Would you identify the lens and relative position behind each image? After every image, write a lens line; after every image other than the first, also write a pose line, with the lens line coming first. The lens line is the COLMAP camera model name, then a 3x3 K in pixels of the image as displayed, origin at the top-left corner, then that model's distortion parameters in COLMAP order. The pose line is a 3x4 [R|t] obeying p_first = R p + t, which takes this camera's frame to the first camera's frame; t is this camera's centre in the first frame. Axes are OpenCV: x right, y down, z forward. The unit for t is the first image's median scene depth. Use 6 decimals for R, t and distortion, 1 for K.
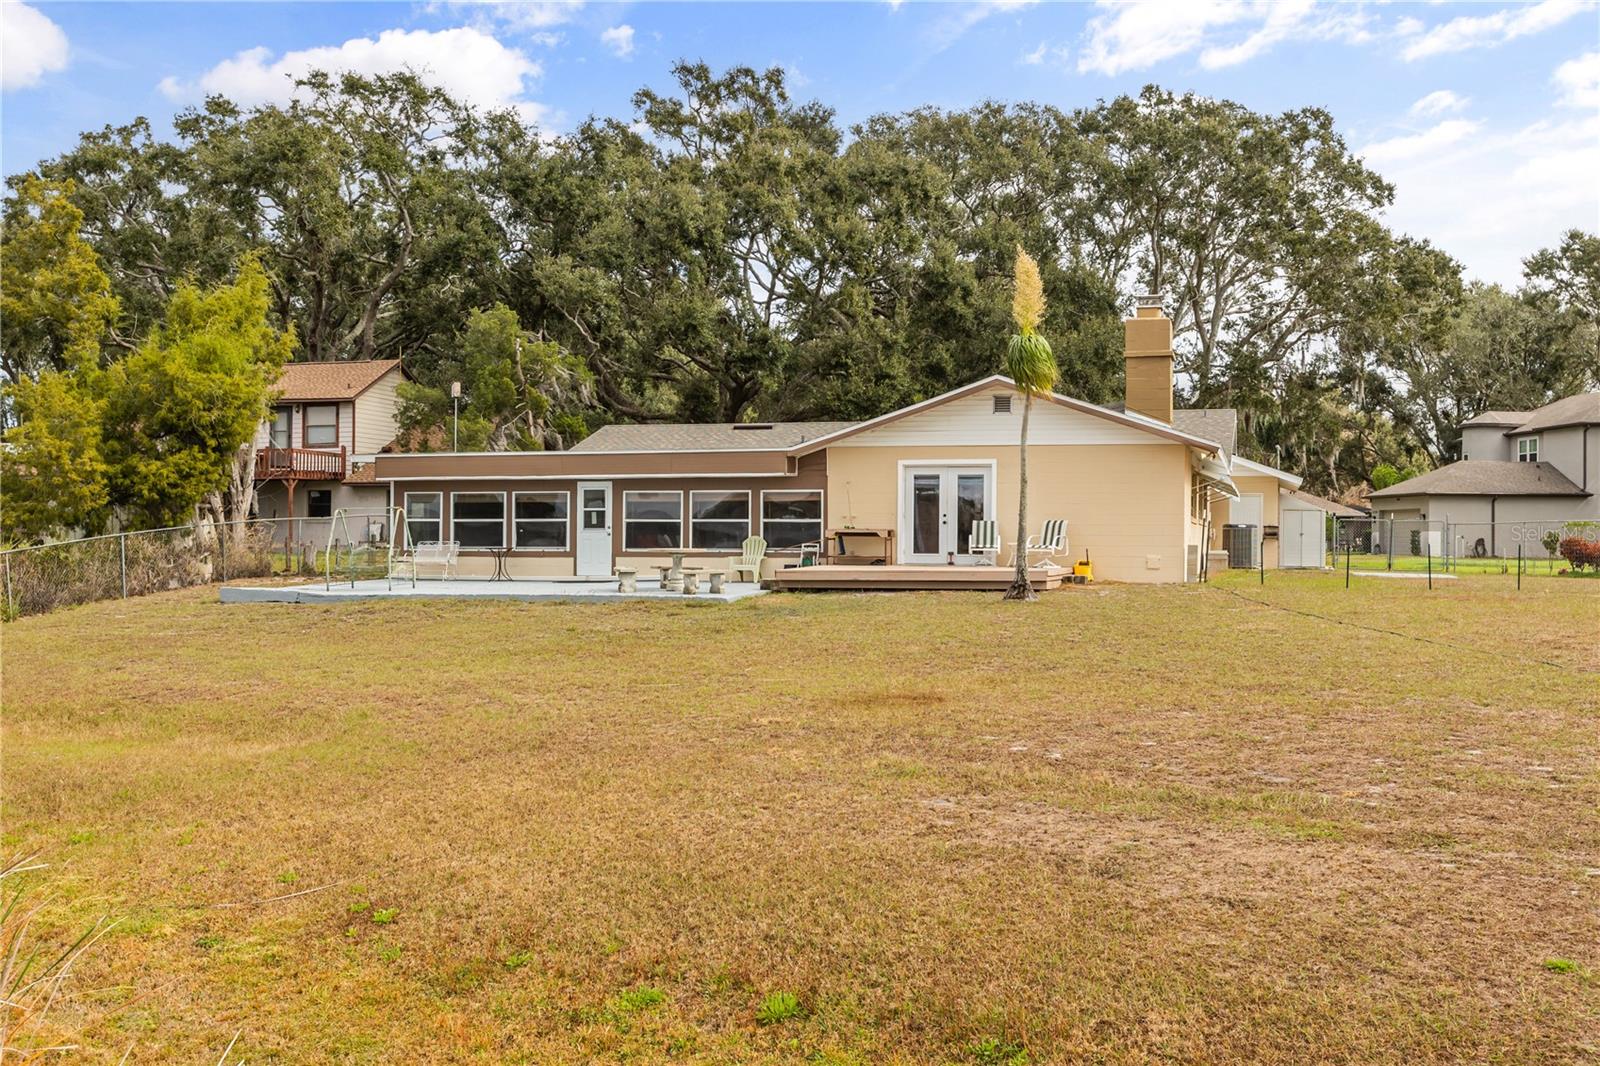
lens RADIAL K [[1622.8, 0, 800.2], [0, 1622.8, 531.7], [0, 0, 1]] dist [-0.011693, 0.000000]
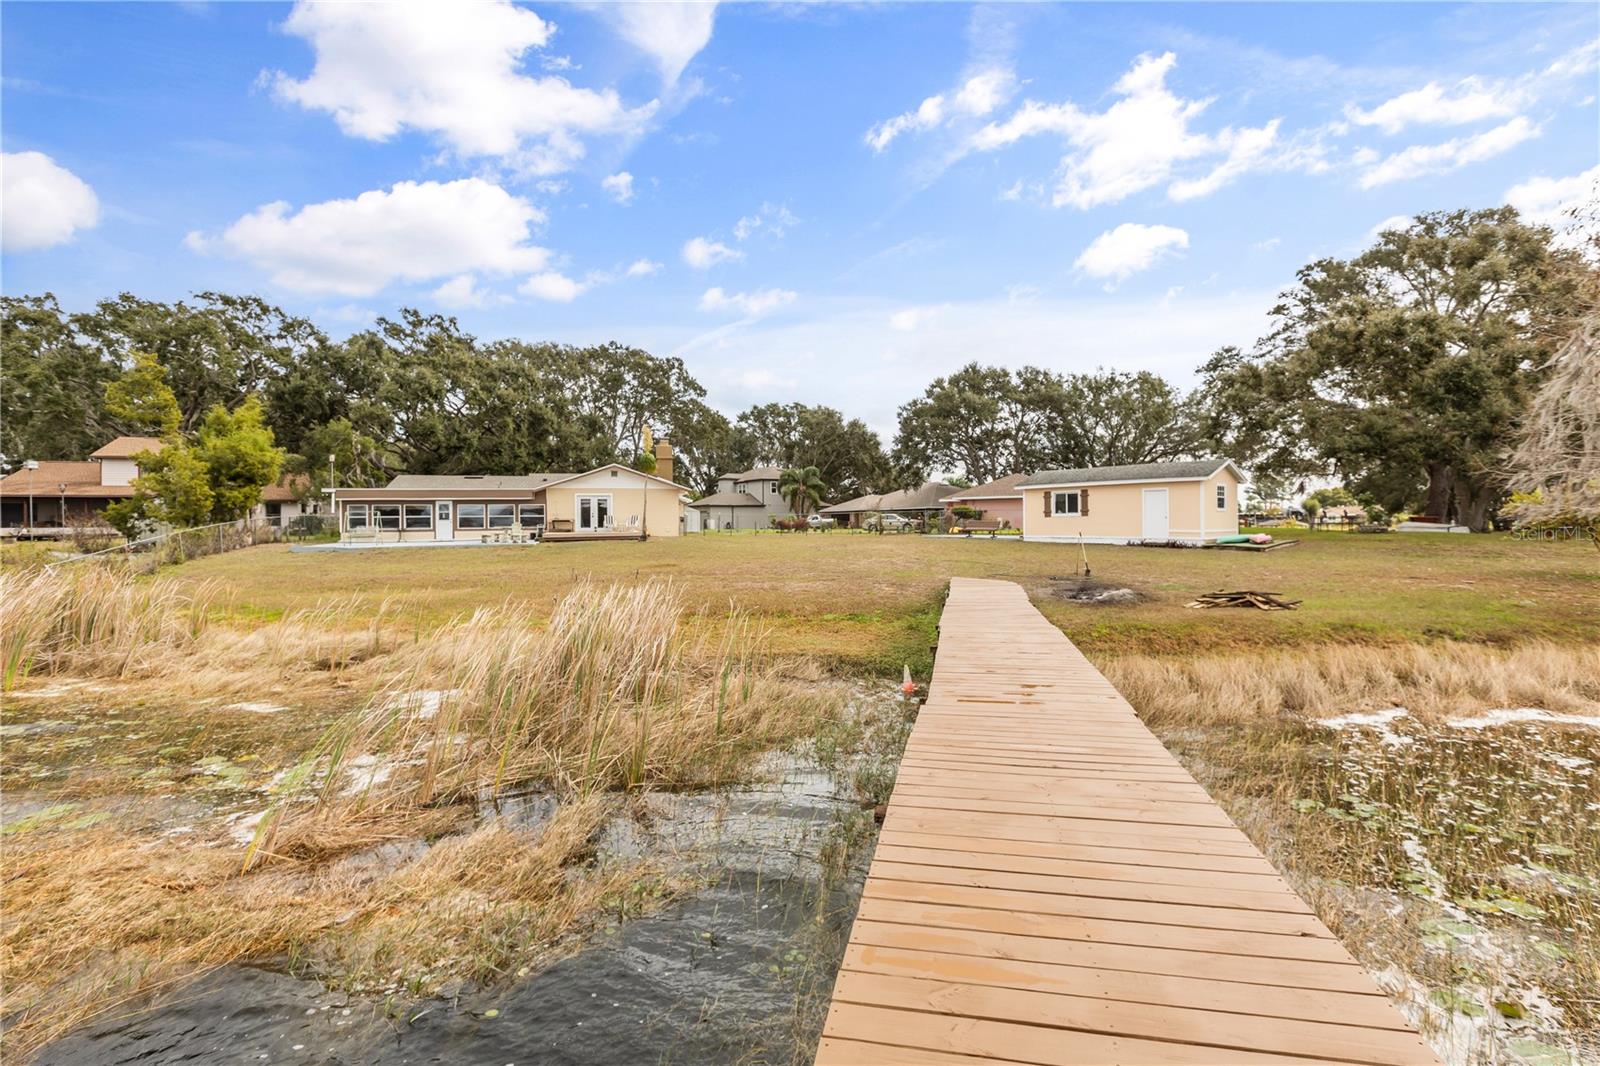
lens RADIAL K [[737.2, 0, 798.1], [0, 737.2, 529.7], [0, 0, 1]] dist [0.000526, 0.000028]
pose [[0.862889, -0.016228, 0.505133, -0.223168], [0.010896, 0.999849, 0.013507, 0.003703], [-0.505276, -0.006151, 0.862936, -0.234946]]
